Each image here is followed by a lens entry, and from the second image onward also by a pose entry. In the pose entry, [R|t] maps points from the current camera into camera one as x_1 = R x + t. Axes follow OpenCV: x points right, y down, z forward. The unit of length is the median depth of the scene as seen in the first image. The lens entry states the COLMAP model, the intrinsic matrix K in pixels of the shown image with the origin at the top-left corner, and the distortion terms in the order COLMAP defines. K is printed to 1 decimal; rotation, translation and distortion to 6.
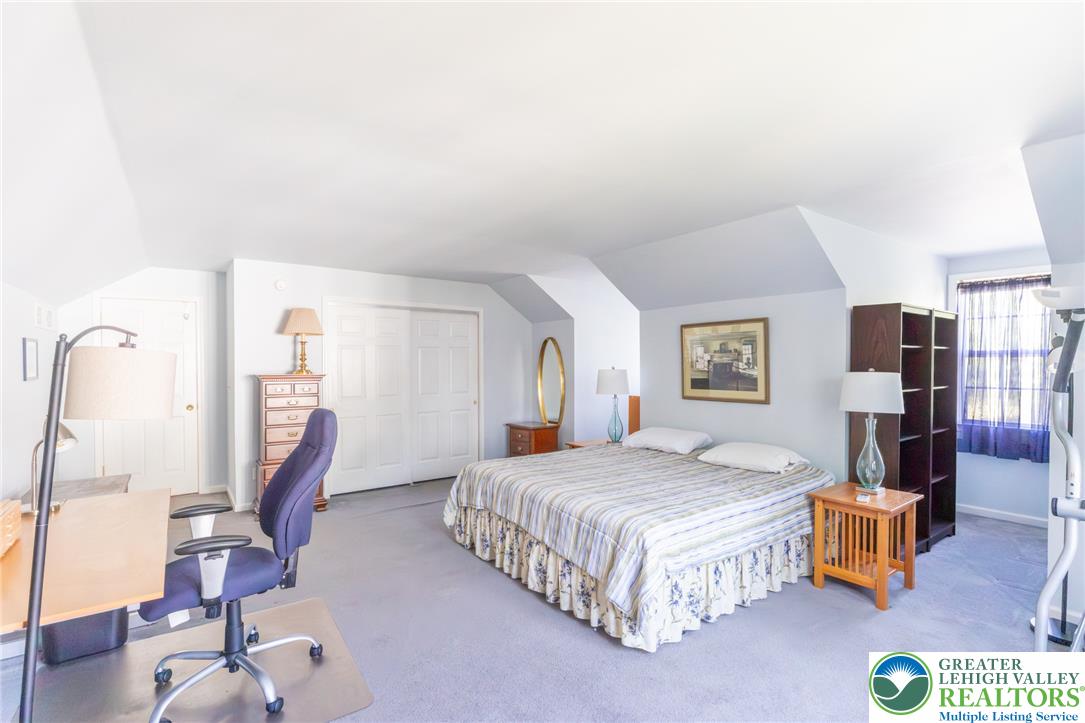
lens RADIAL K [[499.8, 0, 542.5], [0, 499.8, 361.5], [0, 0, 1]] dist [-0.002915, 0.000103]
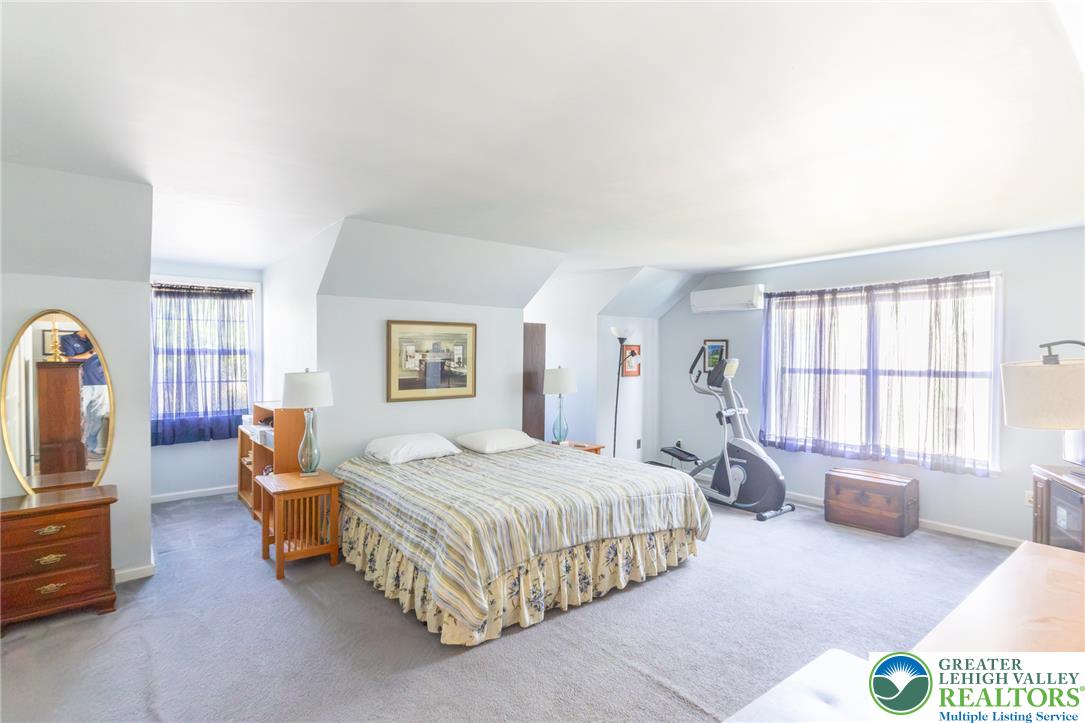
lens RADIAL K [[528.0, 0, 542.5], [0, 528.0, 361.5], [0, 0, 1]] dist [-0.005511, -0.000413]
pose [[-0.040239, -0.004803, 0.999179, -0.757991], [-0.002550, 0.999986, 0.004705, -0.004498], [-0.999187, -0.002359, -0.040250, 0.847696]]
